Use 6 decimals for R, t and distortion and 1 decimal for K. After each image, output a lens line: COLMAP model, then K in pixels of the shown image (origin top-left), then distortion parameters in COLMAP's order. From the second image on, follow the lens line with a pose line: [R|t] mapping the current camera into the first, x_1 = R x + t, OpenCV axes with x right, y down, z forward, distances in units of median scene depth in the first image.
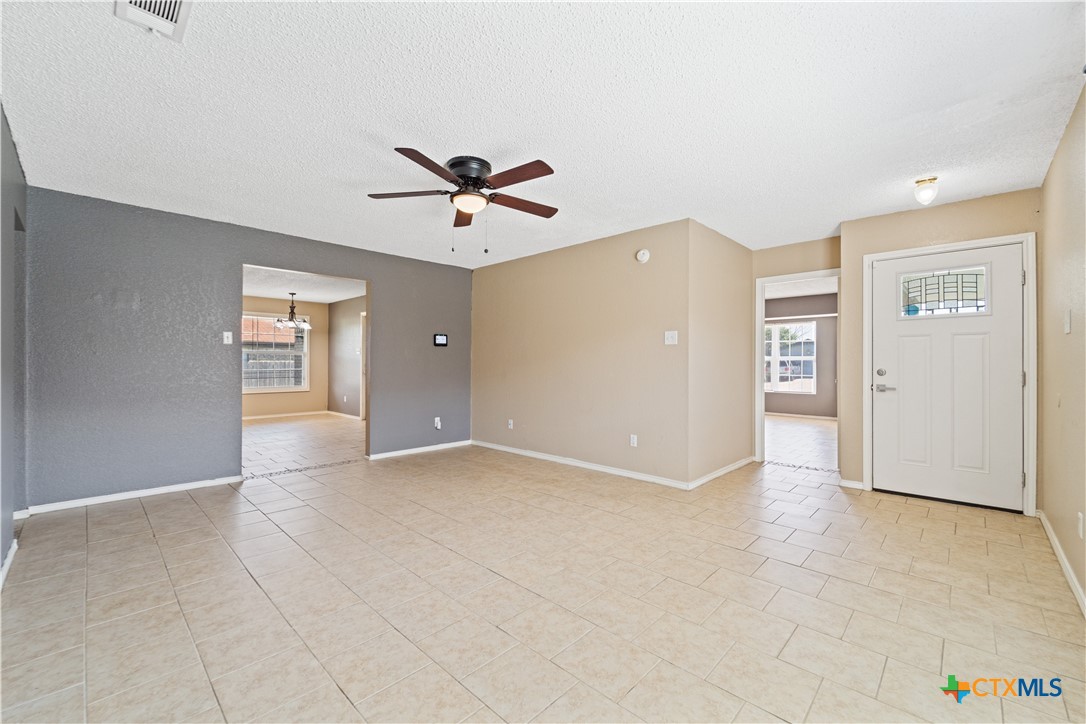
lens RADIAL K [[443.7, 0, 544.1], [0, 443.7, 365.6], [0, 0, 1]] dist [0.002503, -0.001252]
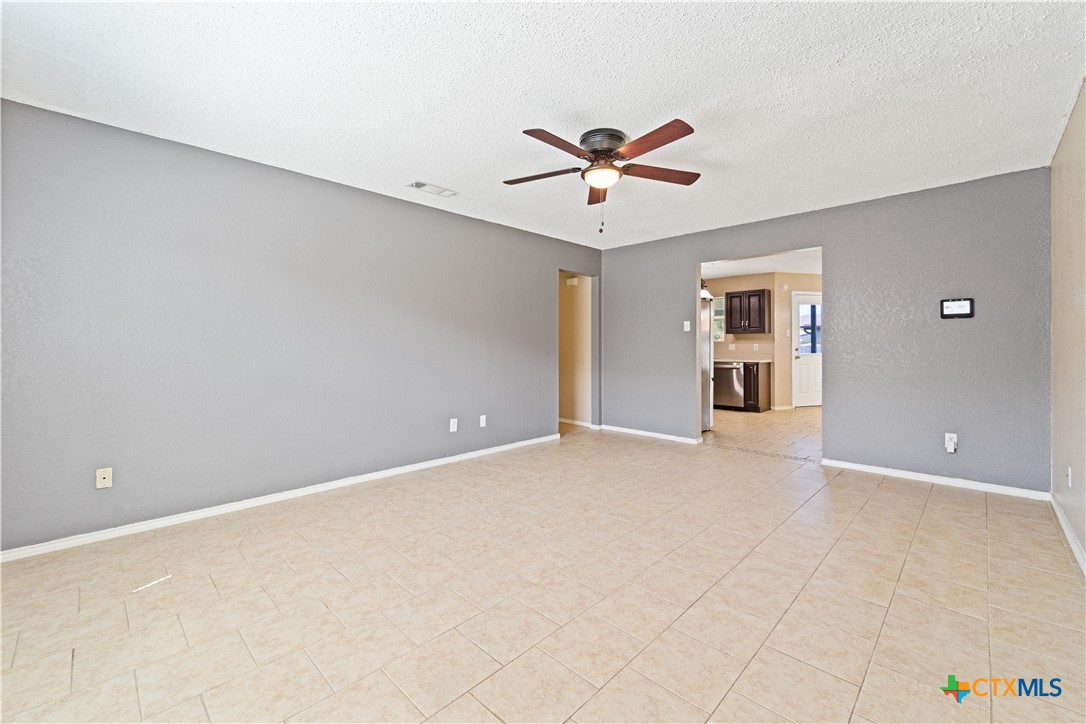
lens RADIAL K [[443.7, 0, 541.3], [0, 443.7, 353.0], [0, 0, 1]] dist [0.002503, -0.001252]
pose [[-0.015277, 0.013321, -0.999795, 0.618006], [-0.004132, 0.999902, 0.013386, -0.002637], [0.999875, 0.004335, -0.015221, 0.699753]]
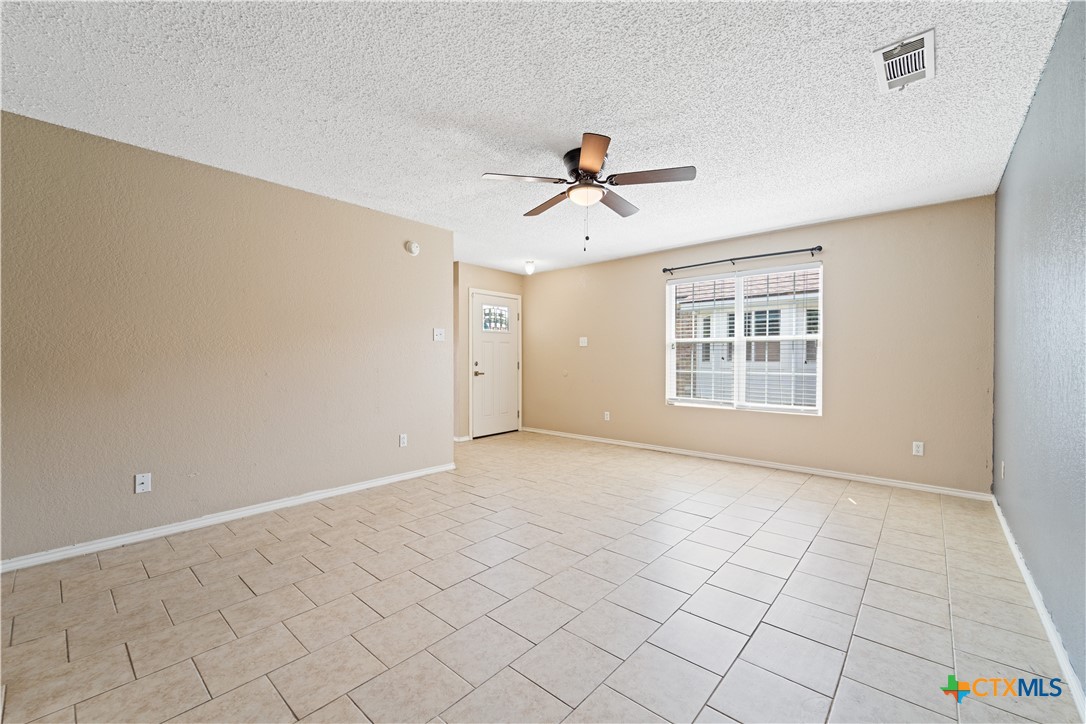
lens RADIAL K [[443.7, 0, 545.0], [0, 443.7, 356.5], [0, 0, 1]] dist [0.002503, -0.001252]
pose [[-0.051680, 0.001759, 0.998662, -0.914448], [0.005586, 0.999983, -0.001472, -0.007159], [-0.998648, 0.005502, -0.051689, 0.903068]]
